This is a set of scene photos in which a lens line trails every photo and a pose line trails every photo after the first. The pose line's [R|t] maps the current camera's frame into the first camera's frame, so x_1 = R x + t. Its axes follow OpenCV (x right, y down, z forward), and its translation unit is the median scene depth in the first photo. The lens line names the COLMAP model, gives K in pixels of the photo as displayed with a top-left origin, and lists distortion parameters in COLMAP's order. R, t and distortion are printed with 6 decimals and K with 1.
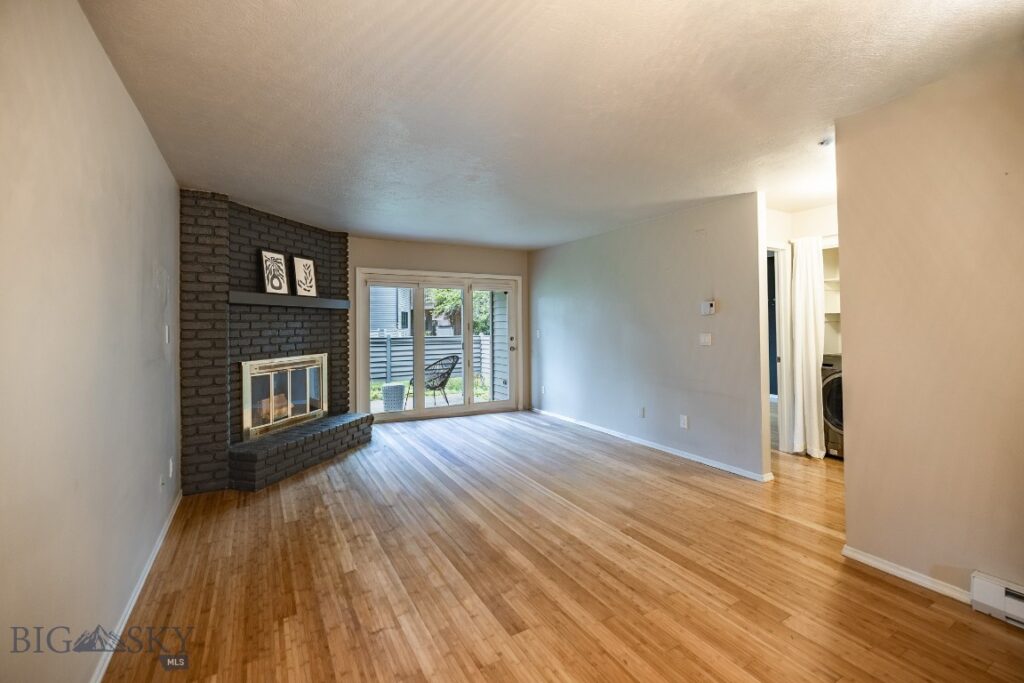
lens RADIAL K [[436.5, 0, 509.7], [0, 436.5, 338.0], [0, 0, 1]] dist [0.003591, -0.000694]
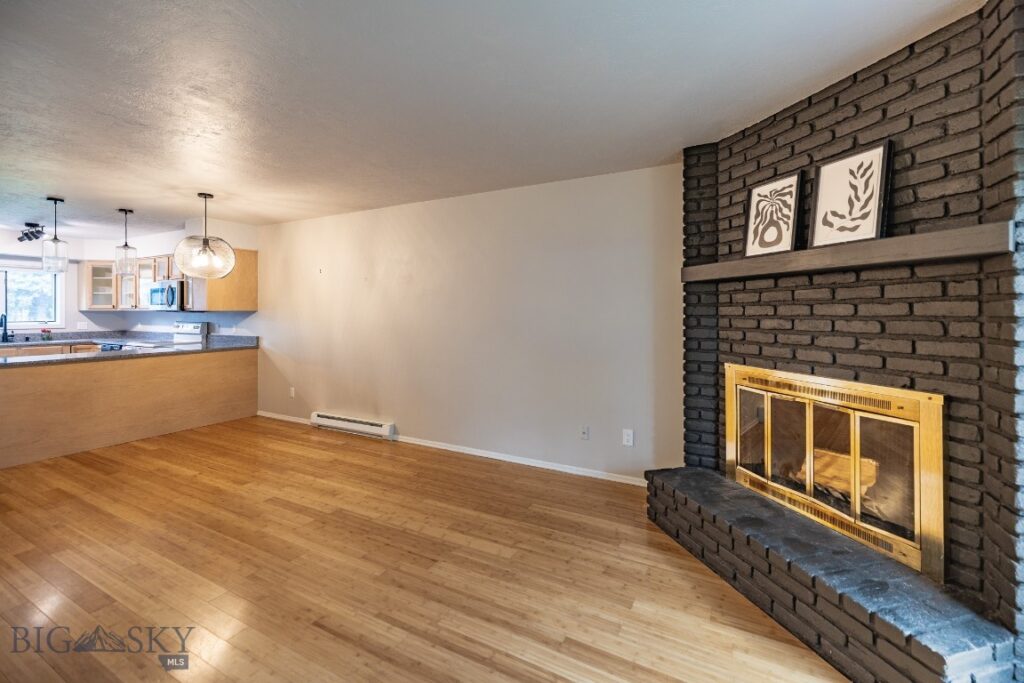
lens RADIAL K [[436.5, 0, 507.0], [0, 436.5, 305.0], [0, 0, 1]] dist [0.003591, -0.000694]
pose [[-0.856874, 0.007754, -0.515468, 0.044367], [-0.004438, 0.999739, 0.022415, -0.046948], [0.515507, 0.021494, -0.856616, 1.298169]]
